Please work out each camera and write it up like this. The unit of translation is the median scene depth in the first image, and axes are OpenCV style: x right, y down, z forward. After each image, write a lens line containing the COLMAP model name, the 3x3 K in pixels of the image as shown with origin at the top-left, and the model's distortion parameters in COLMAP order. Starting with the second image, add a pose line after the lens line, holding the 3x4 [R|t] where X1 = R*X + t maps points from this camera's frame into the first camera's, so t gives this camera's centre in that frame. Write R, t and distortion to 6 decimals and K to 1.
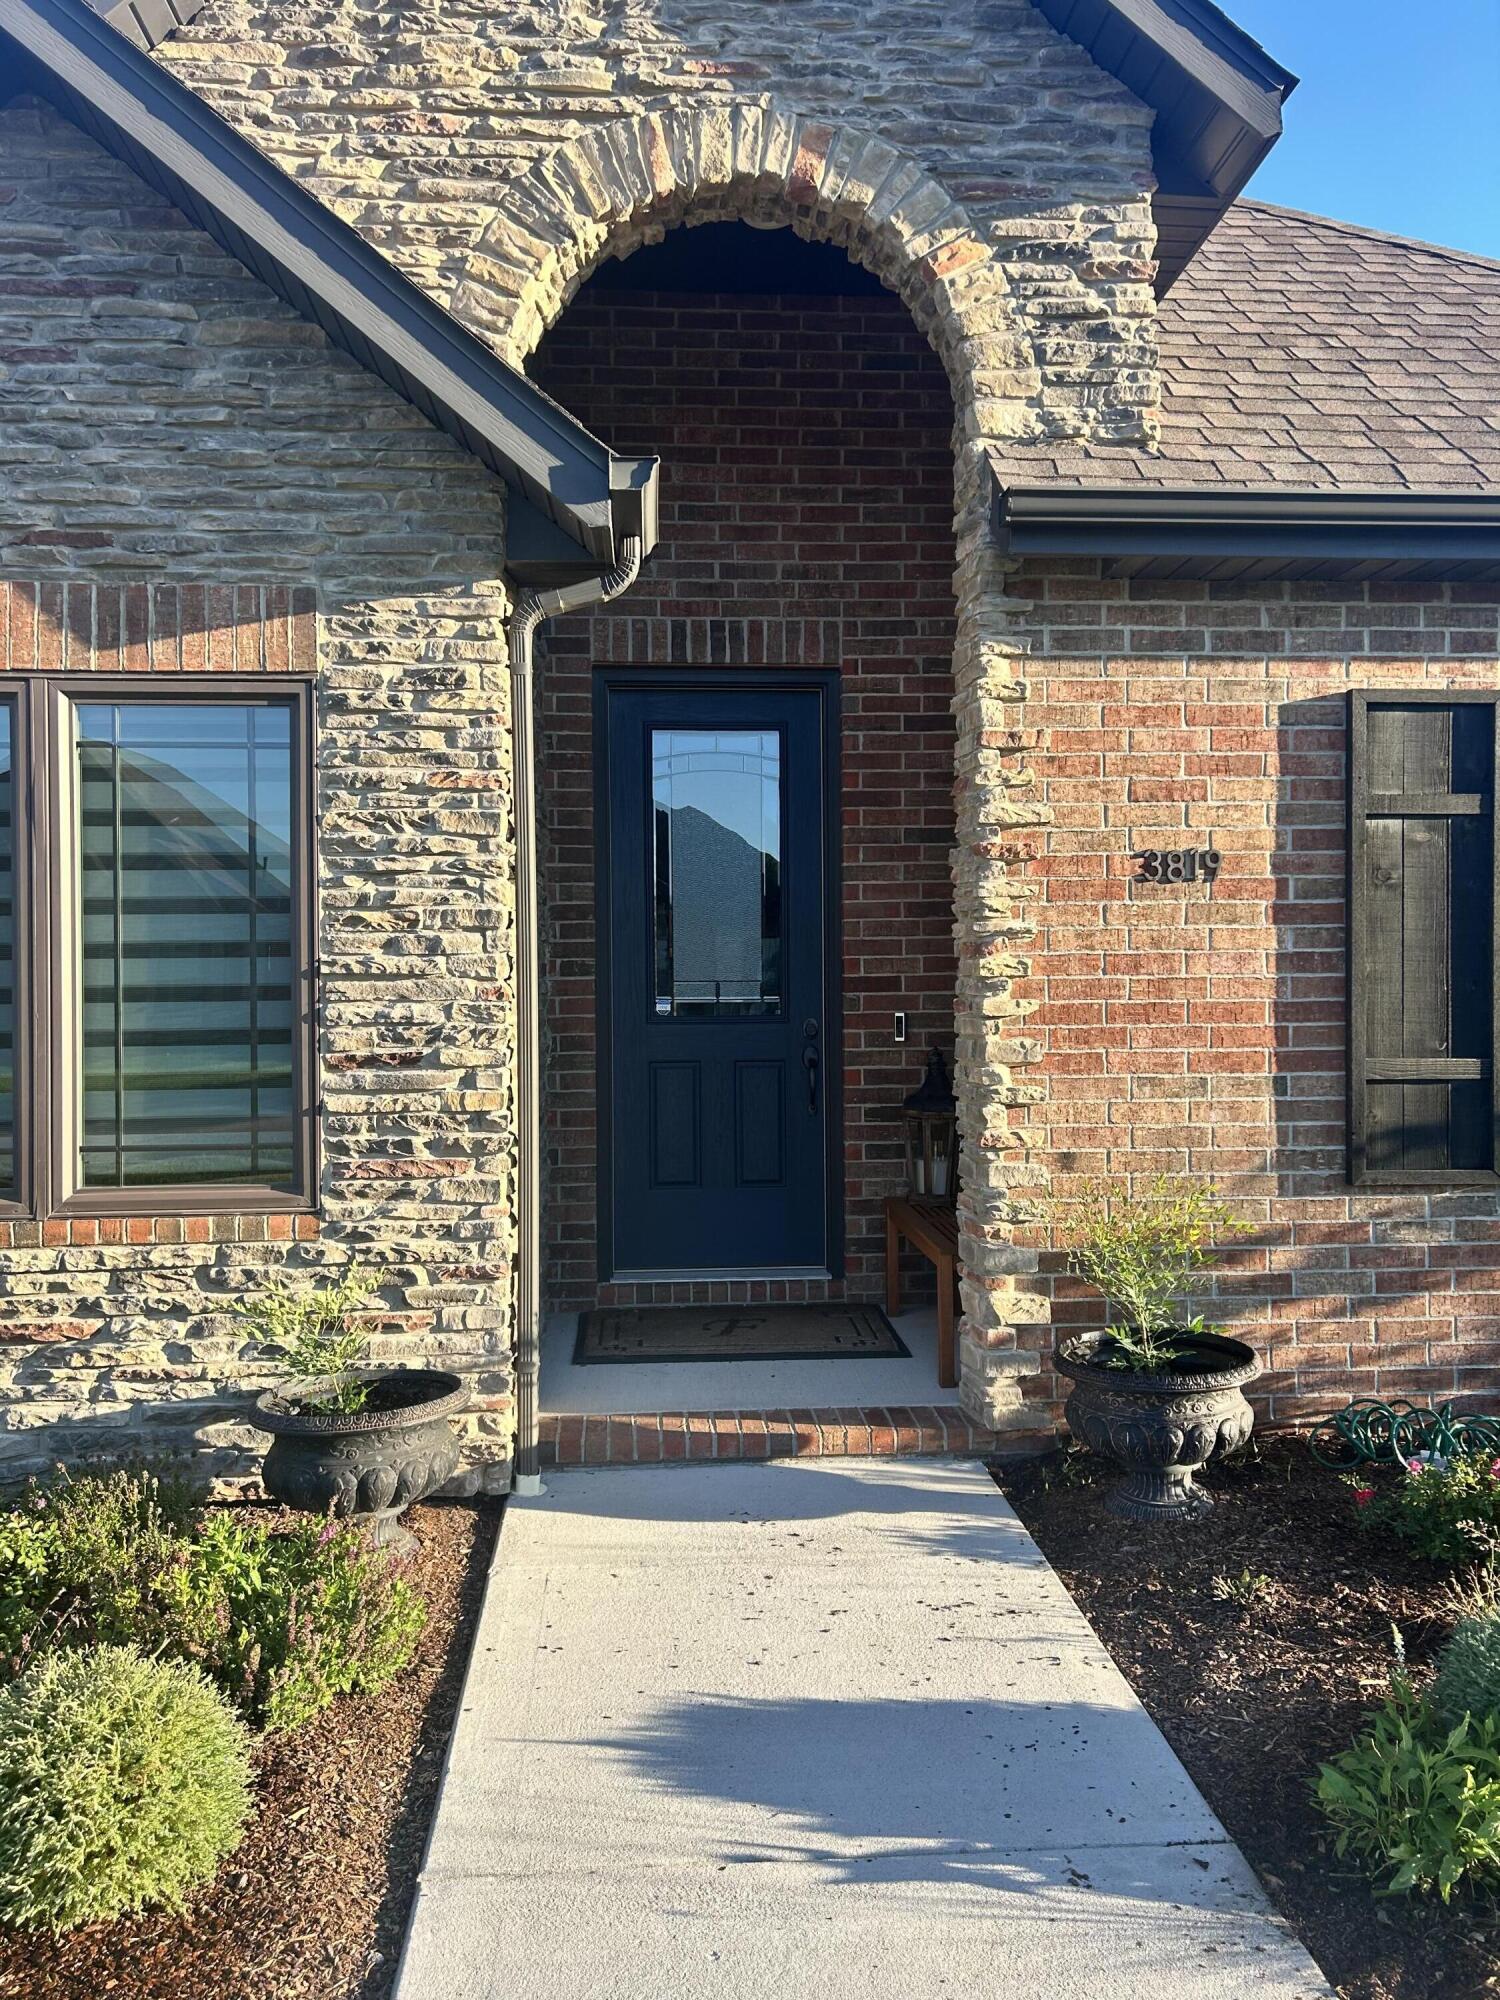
lens RADIAL K [[1513.4, 0, 734.4], [0, 1513.4, 987.3], [0, 0, 1]] dist [0.058907, -0.066018]
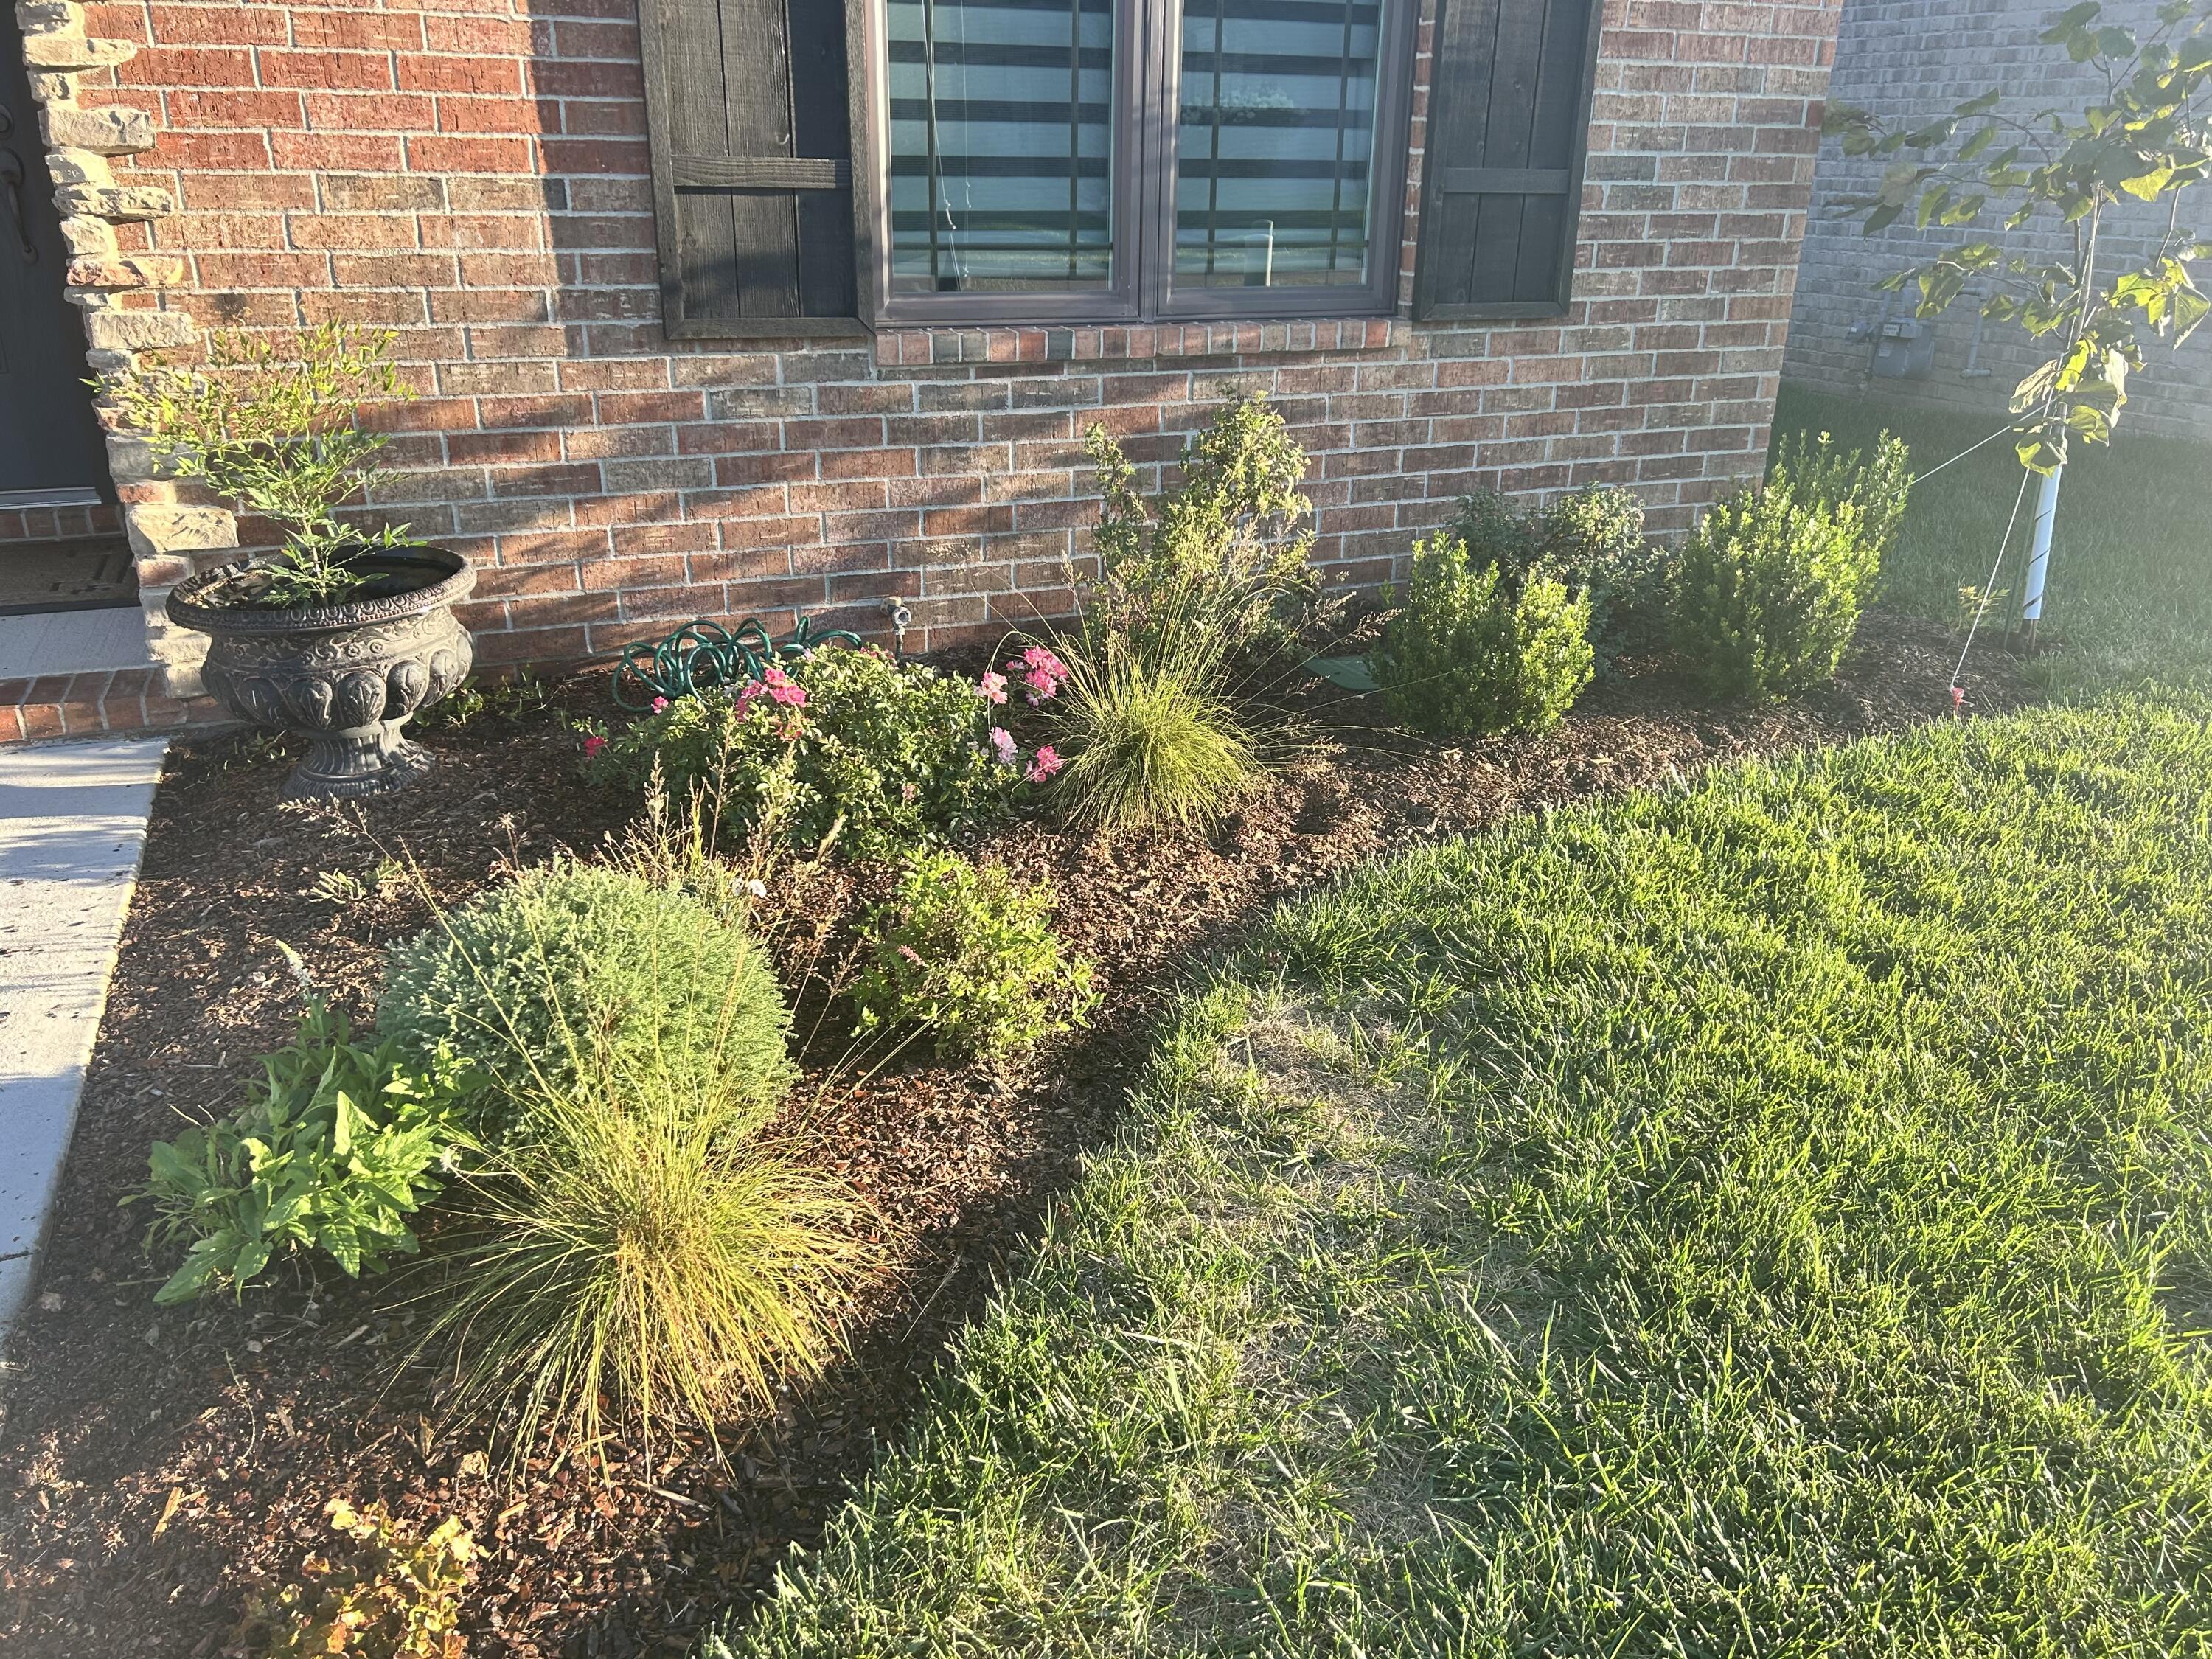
lens RADIAL K [[1673.8, 0, 1107.0], [0, 1673.8, 843.0], [0, 0, 1]] dist [0.058907, -0.066018]
pose [[0.943506, -0.108134, 0.313214, 0.354364], [-0.018084, 0.927040, 0.374525, 0.049953], [-0.330861, -0.359031, 0.872713, 0.139083]]
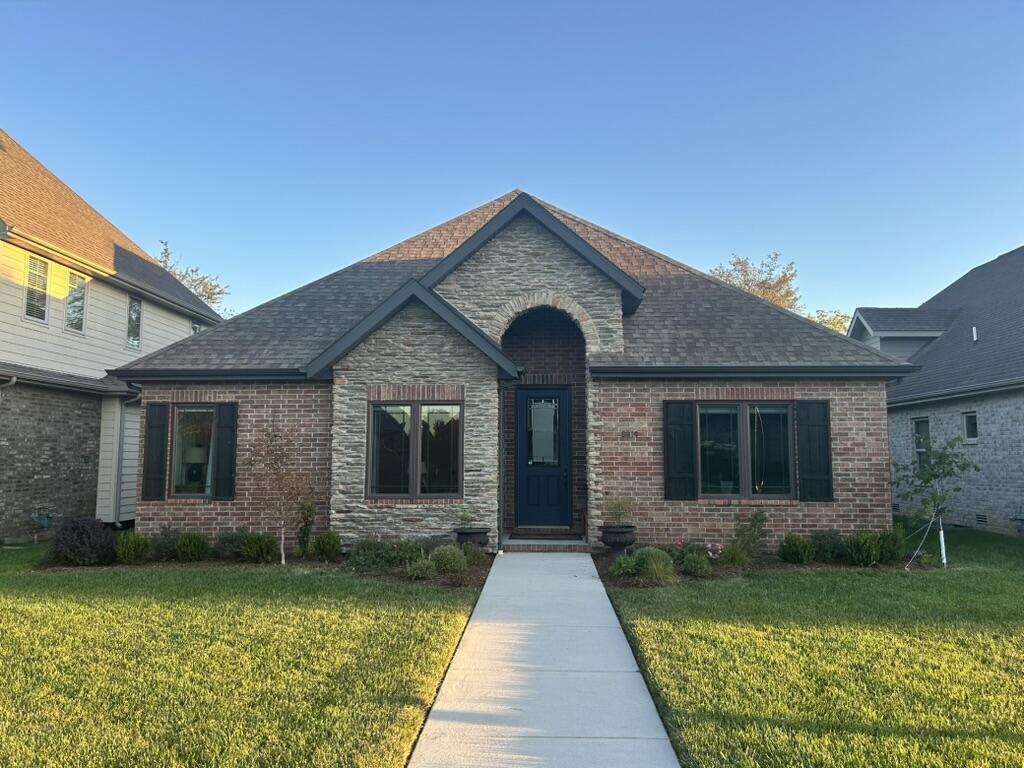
lens RADIAL K [[774.9, 0, 509.7], [0, 774.9, 380.4], [0, 0, 1]] dist [0.058907, -0.066018]
pose [[0.994403, -0.003046, -0.105608, 0.186251], [-0.008214, 0.994330, -0.106020, 0.019672], [0.105332, 0.106294, 0.988740, -1.759028]]
